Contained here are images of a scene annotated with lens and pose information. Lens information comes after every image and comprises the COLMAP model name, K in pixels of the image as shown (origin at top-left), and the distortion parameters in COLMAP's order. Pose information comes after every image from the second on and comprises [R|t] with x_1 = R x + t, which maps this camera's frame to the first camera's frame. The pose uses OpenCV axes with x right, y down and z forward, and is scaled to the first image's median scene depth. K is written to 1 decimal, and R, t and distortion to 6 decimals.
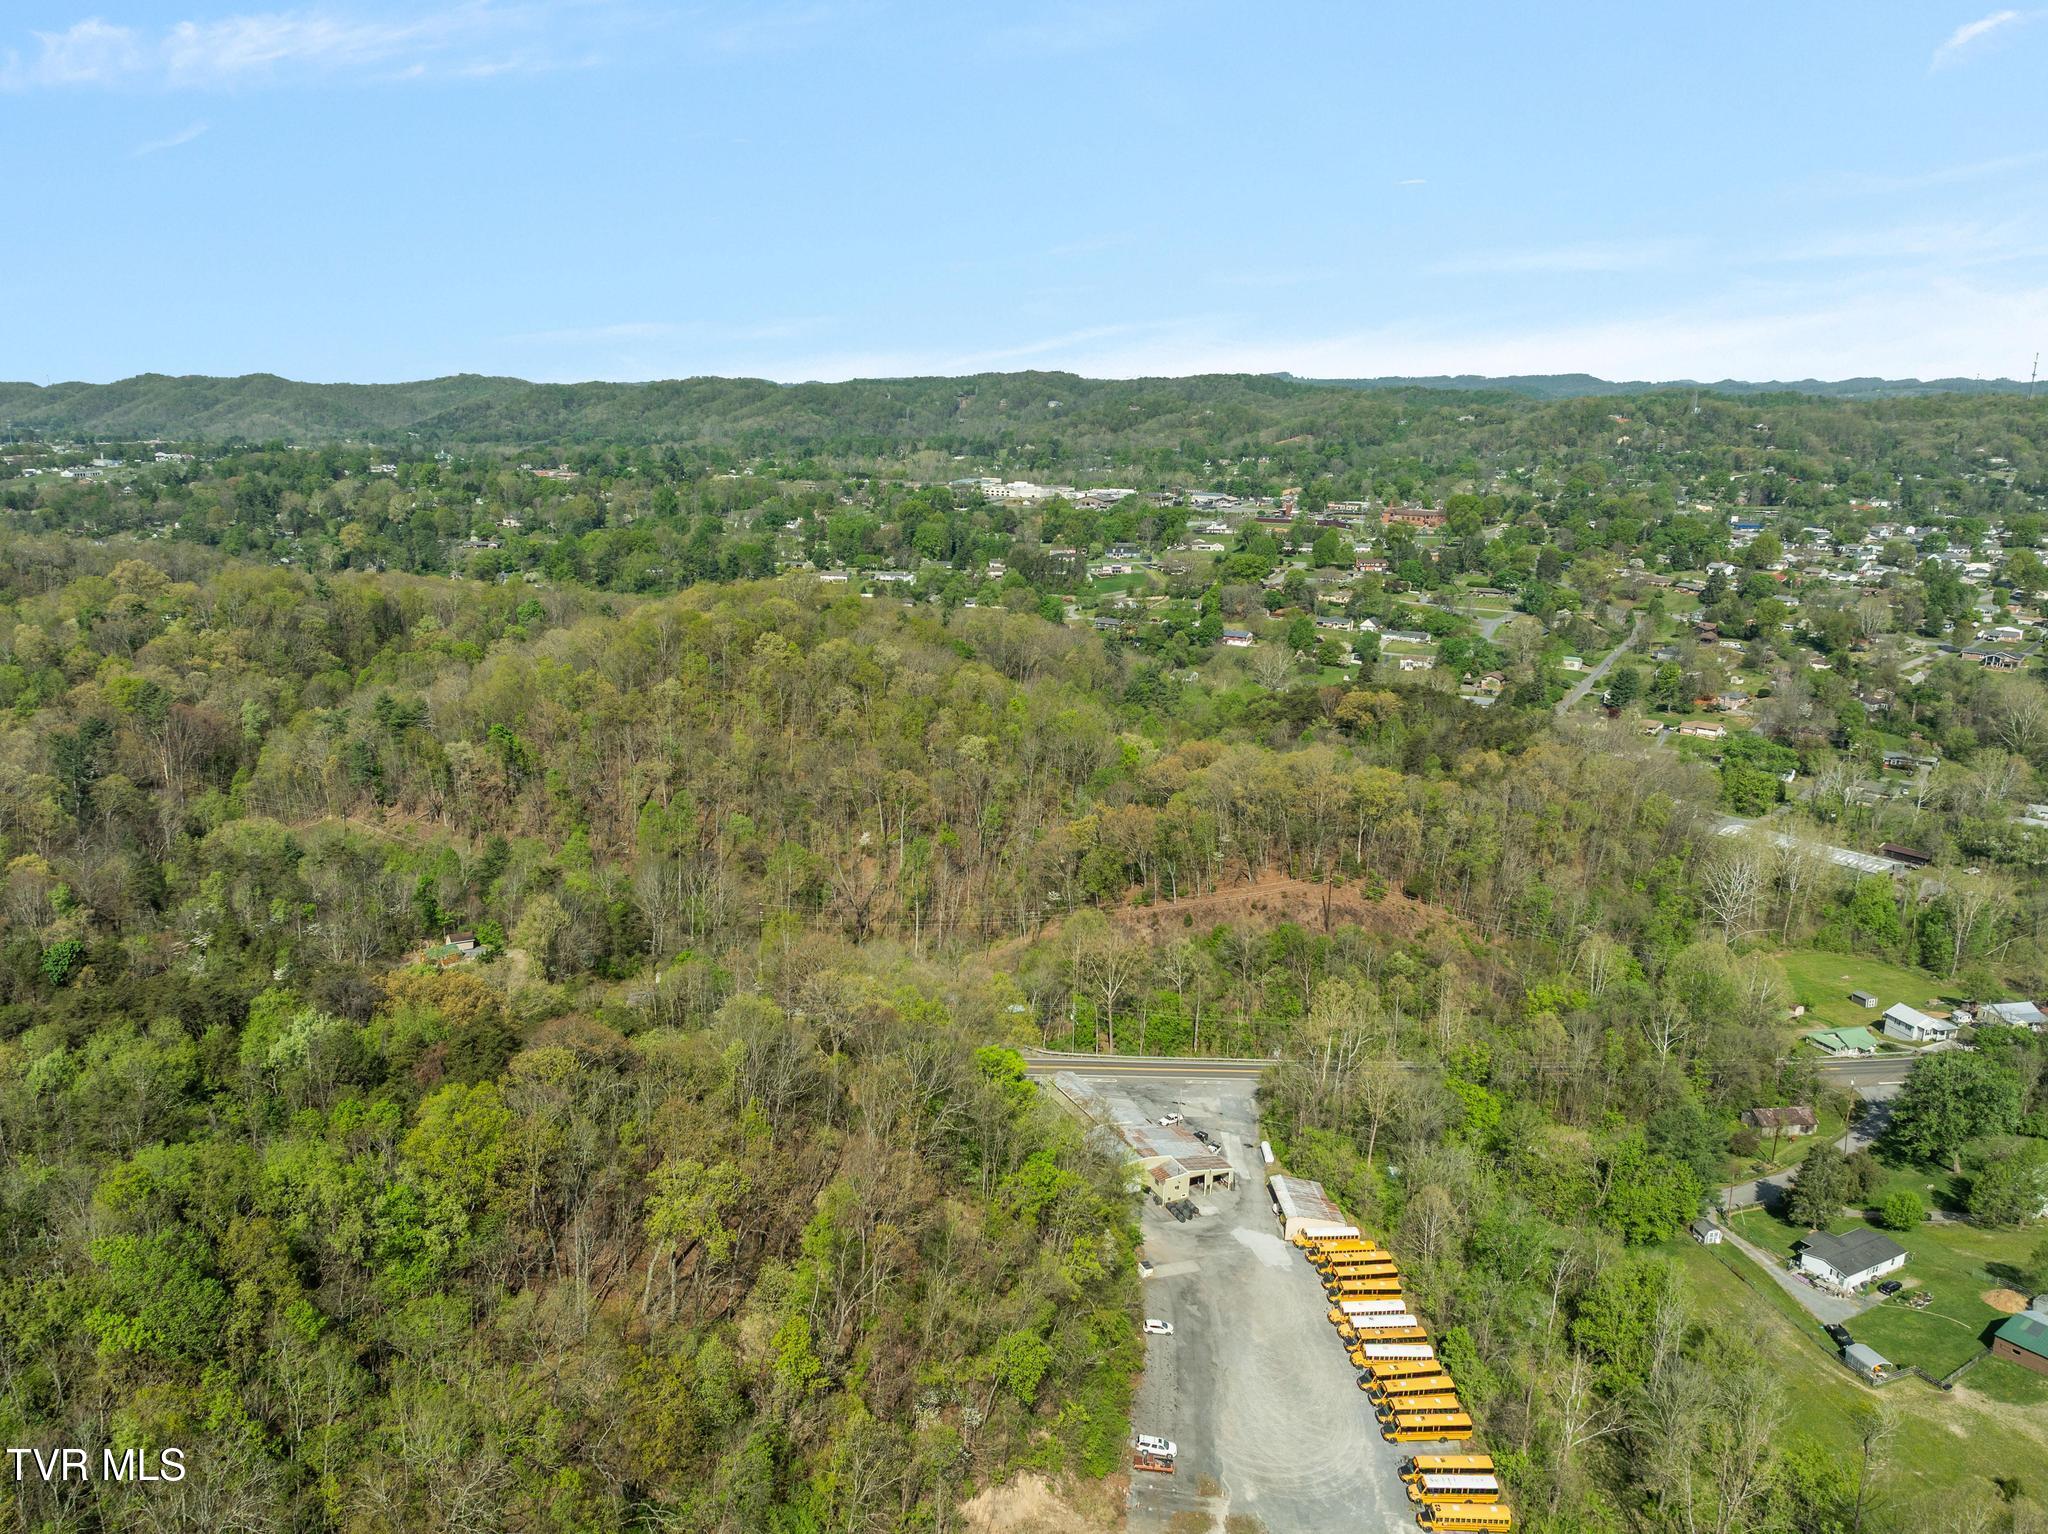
lens RADIAL K [[1503.6, 0, 1002.3], [0, 1503.6, 772.5], [0, 0, 1]] dist [-0.028619, -0.014116]
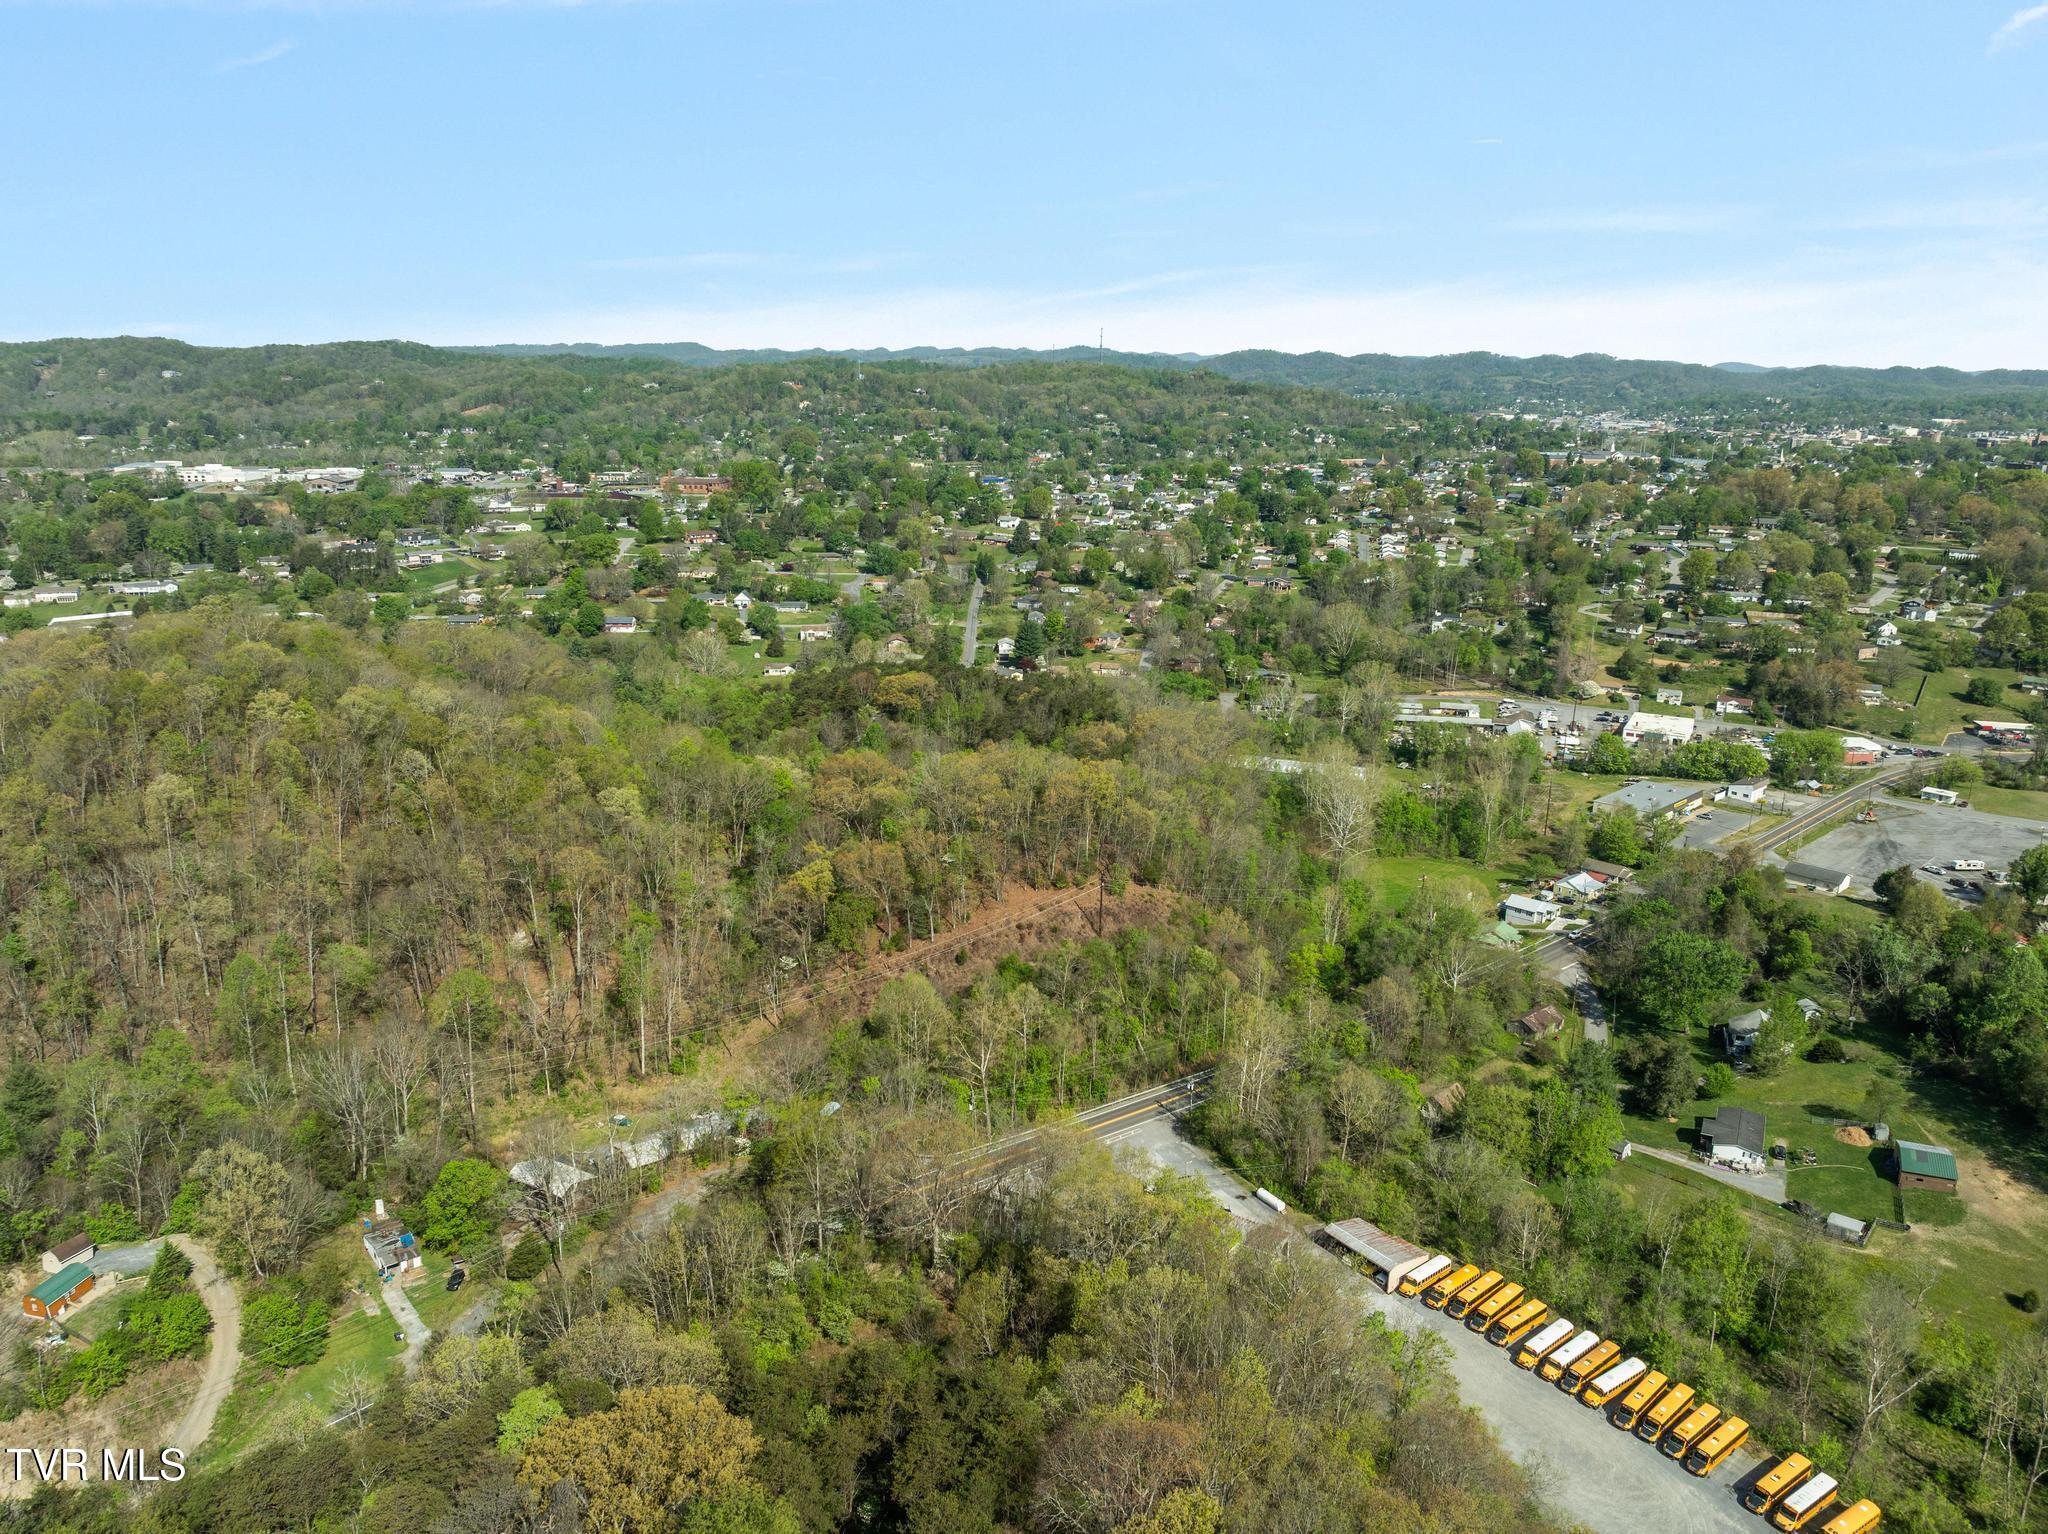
lens RADIAL K [[1426.1, 0, 1037.7], [0, 1426.1, 805.9], [0, 0, 1]] dist [-0.048018, 0.015994]
pose [[0.823692, -0.159653, 0.544097, -0.058835], [0.128828, 0.987142, 0.094627, -0.013163], [-0.552209, -0.007848, 0.833669, 0.056970]]
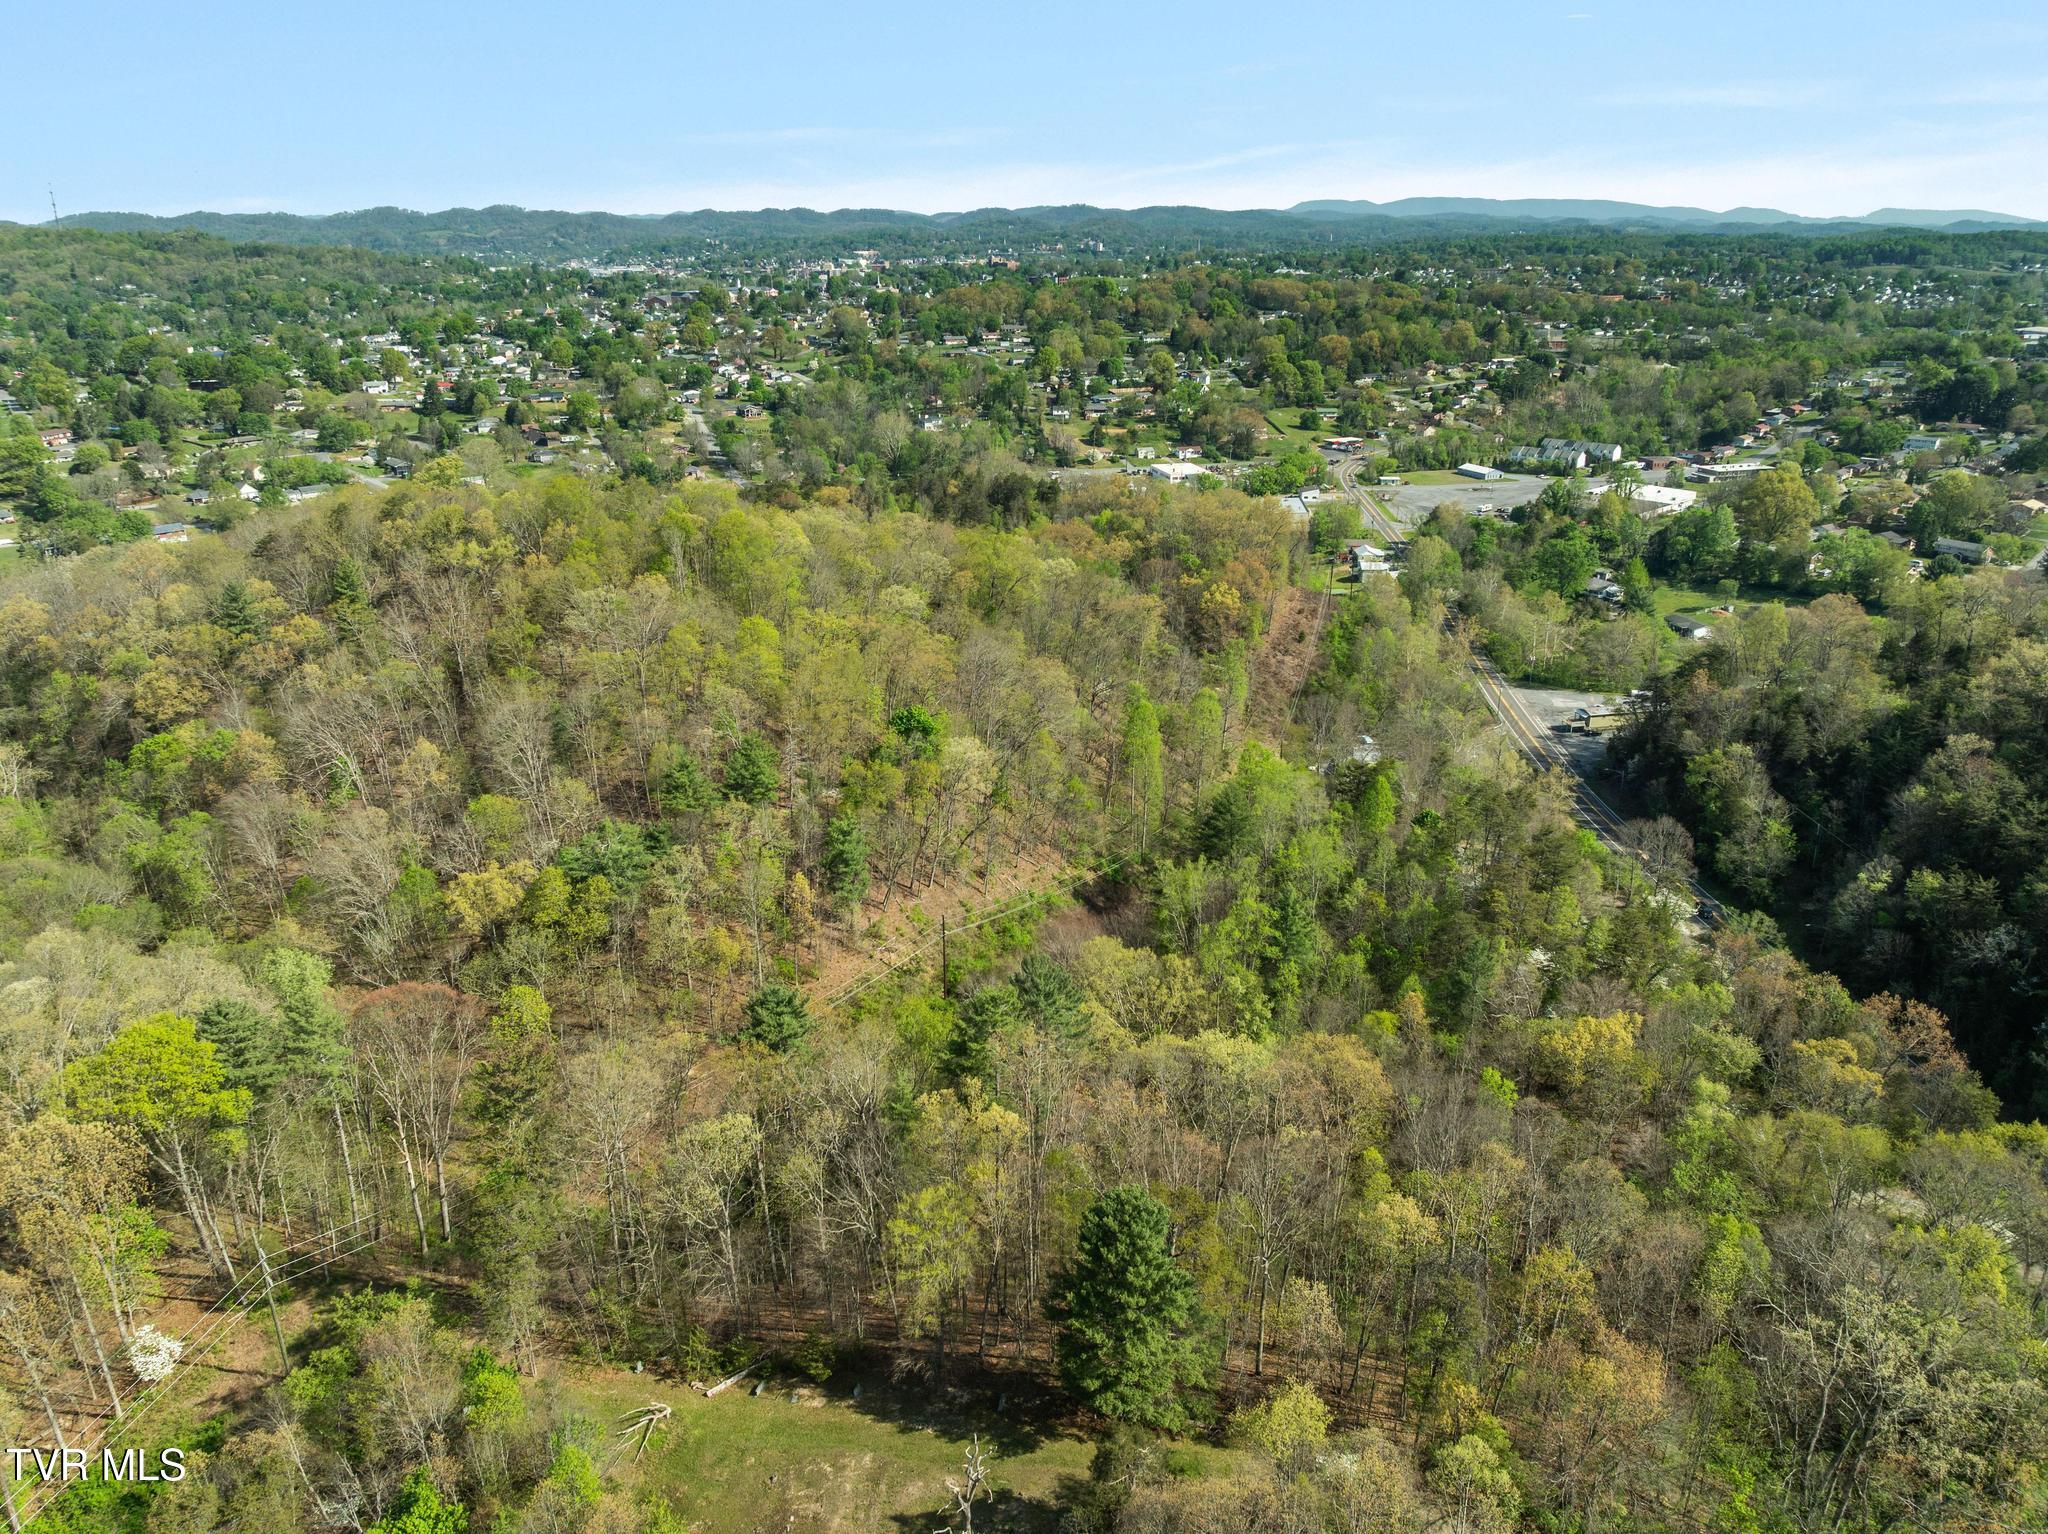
lens RADIAL K [[1426.1, 0, 1029.4], [0, 1426.1, 771.4], [0, 0, 1]] dist [-0.048018, 0.015994]
pose [[0.228998, -0.354240, 0.906683, -0.197993], [0.246629, 0.922156, 0.297996, -0.038604], [-0.941666, 0.155374, 0.298538, 0.184649]]
